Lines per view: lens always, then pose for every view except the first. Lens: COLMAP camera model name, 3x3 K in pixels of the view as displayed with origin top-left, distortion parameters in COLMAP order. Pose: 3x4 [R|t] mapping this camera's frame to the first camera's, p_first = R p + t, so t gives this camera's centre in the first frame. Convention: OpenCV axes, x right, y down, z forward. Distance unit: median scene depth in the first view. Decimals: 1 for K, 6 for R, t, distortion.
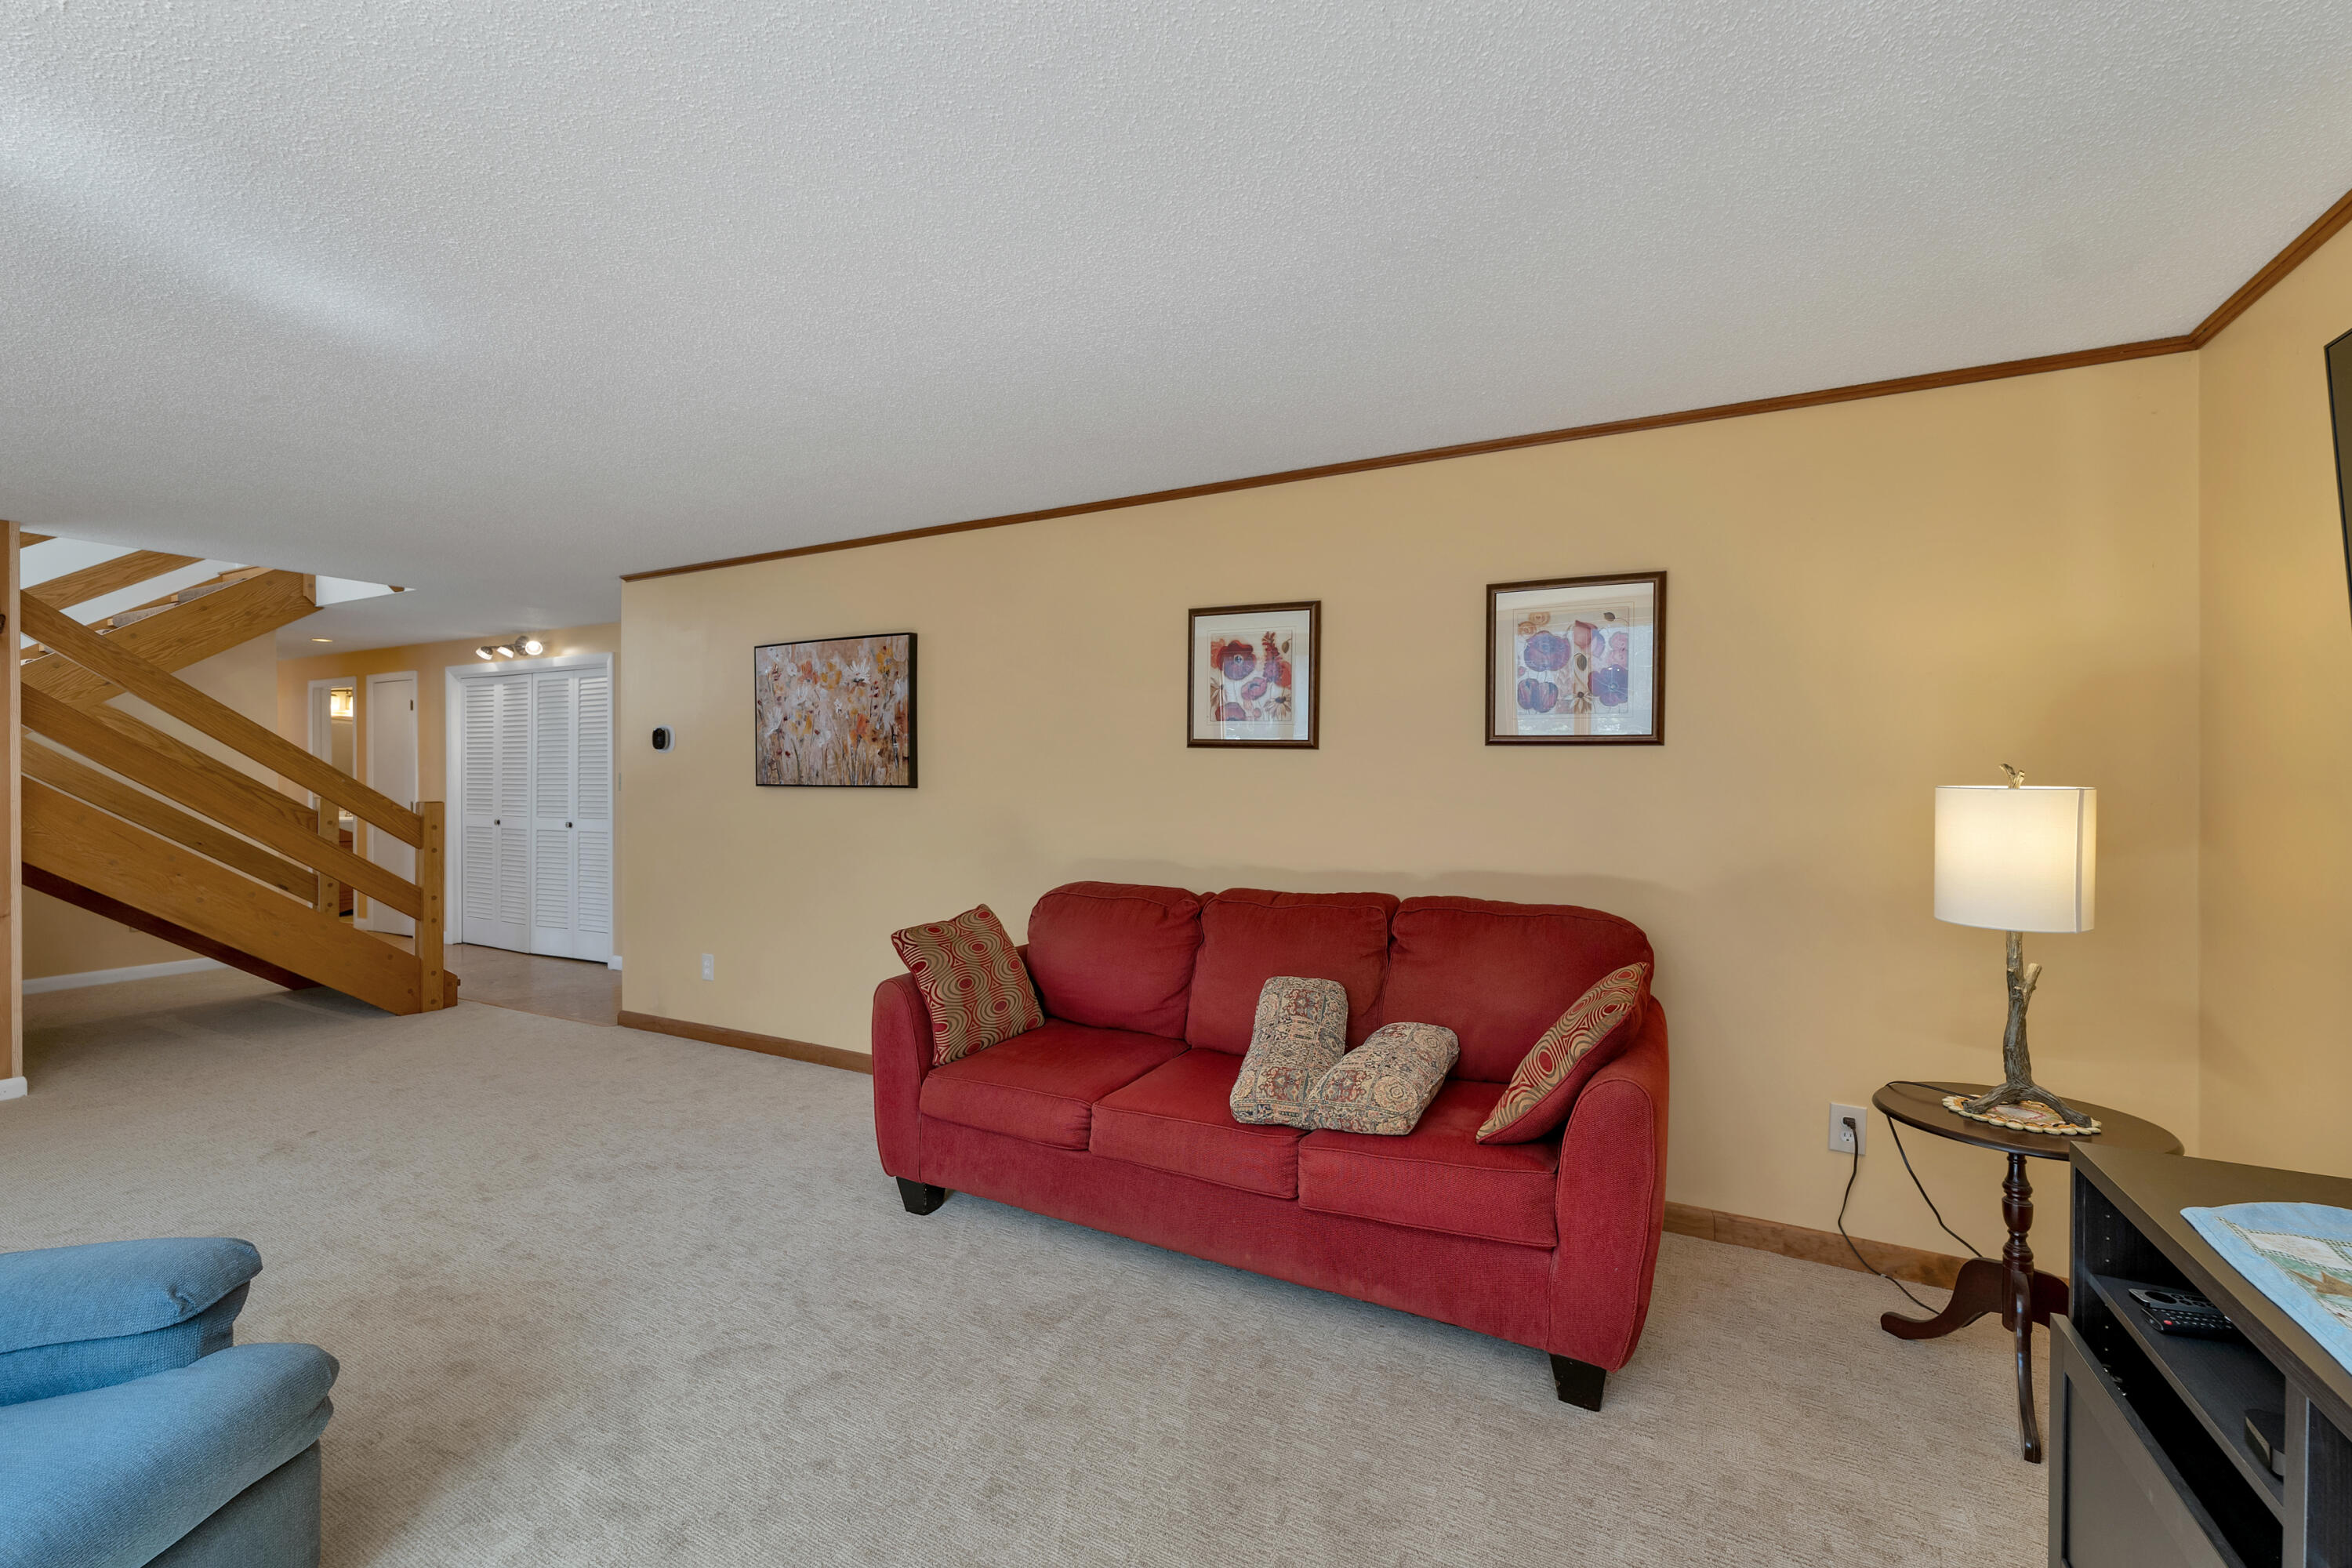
lens RADIAL K [[983.3, 0, 1181.3], [0, 983.3, 776.4], [0, 0, 1]] dist [-0.002818, 0.000402]
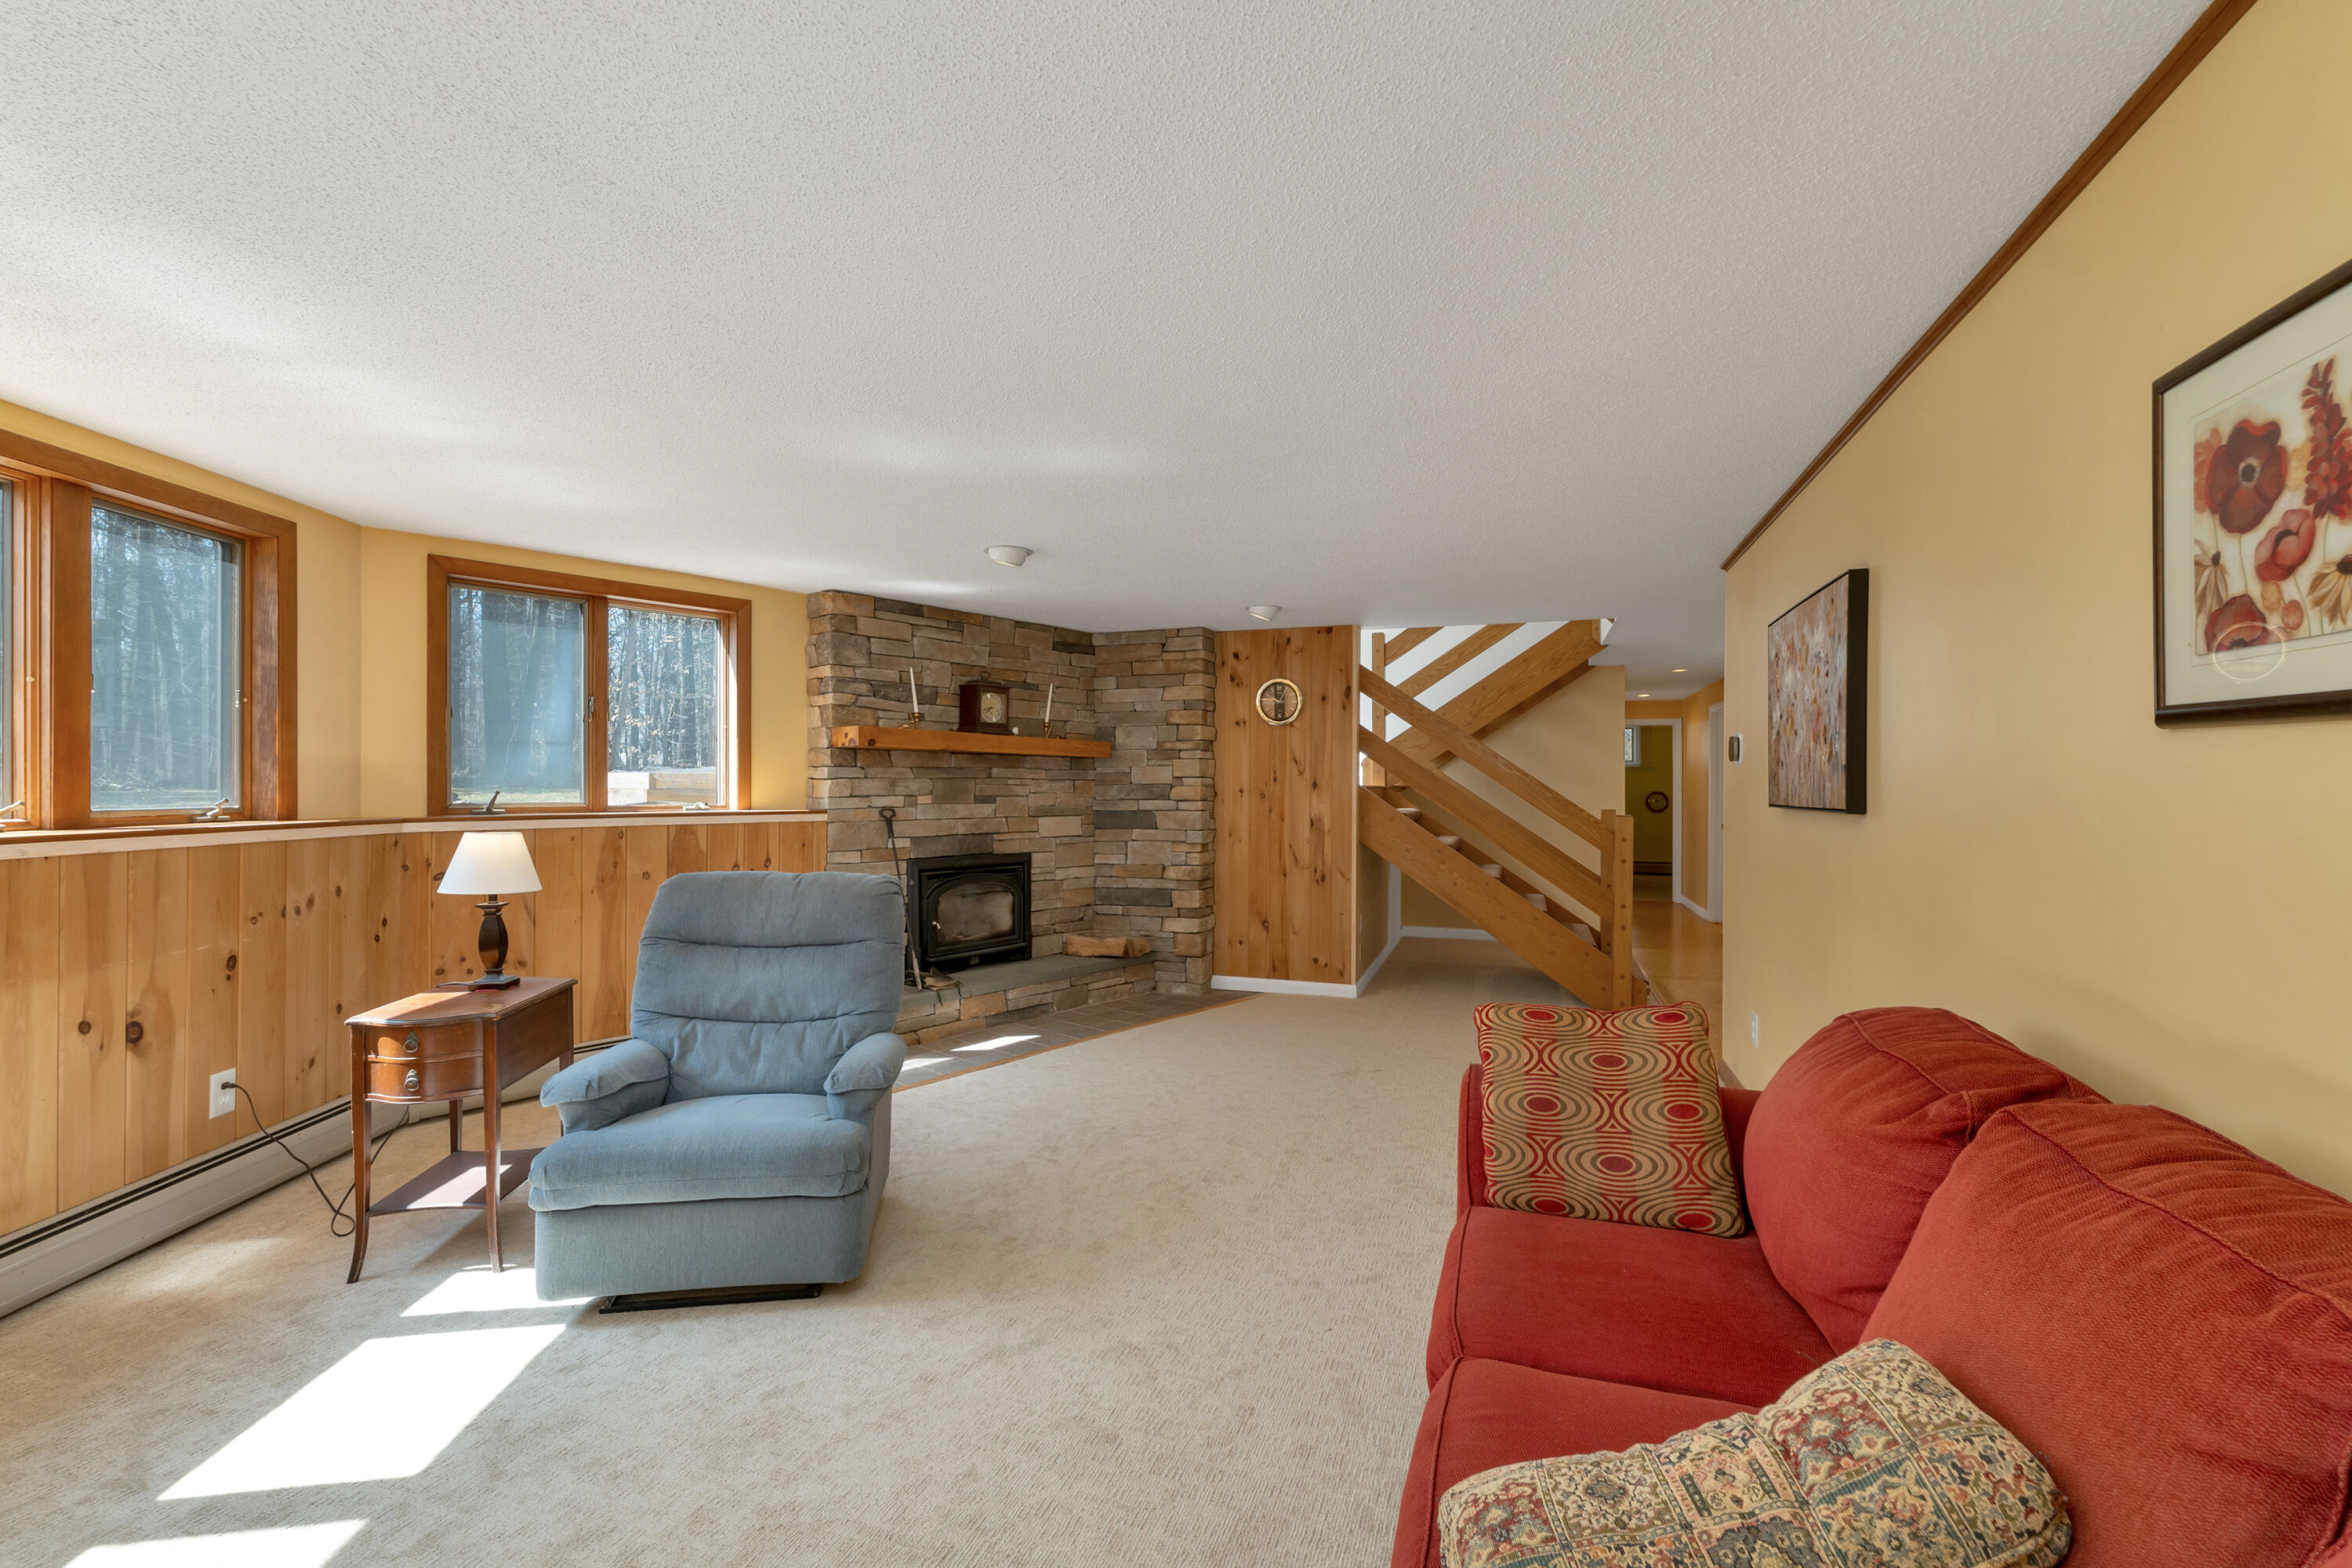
lens RADIAL K [[983.3, 0, 1162.4], [0, 983.3, 784.6], [0, 0, 1]] dist [-0.002818, 0.000402]
pose [[0.135504, -0.003297, -0.990771, 0.312097], [-0.001168, 0.999993, -0.003487, -0.003901], [0.990776, 0.001630, 0.135499, 0.493846]]
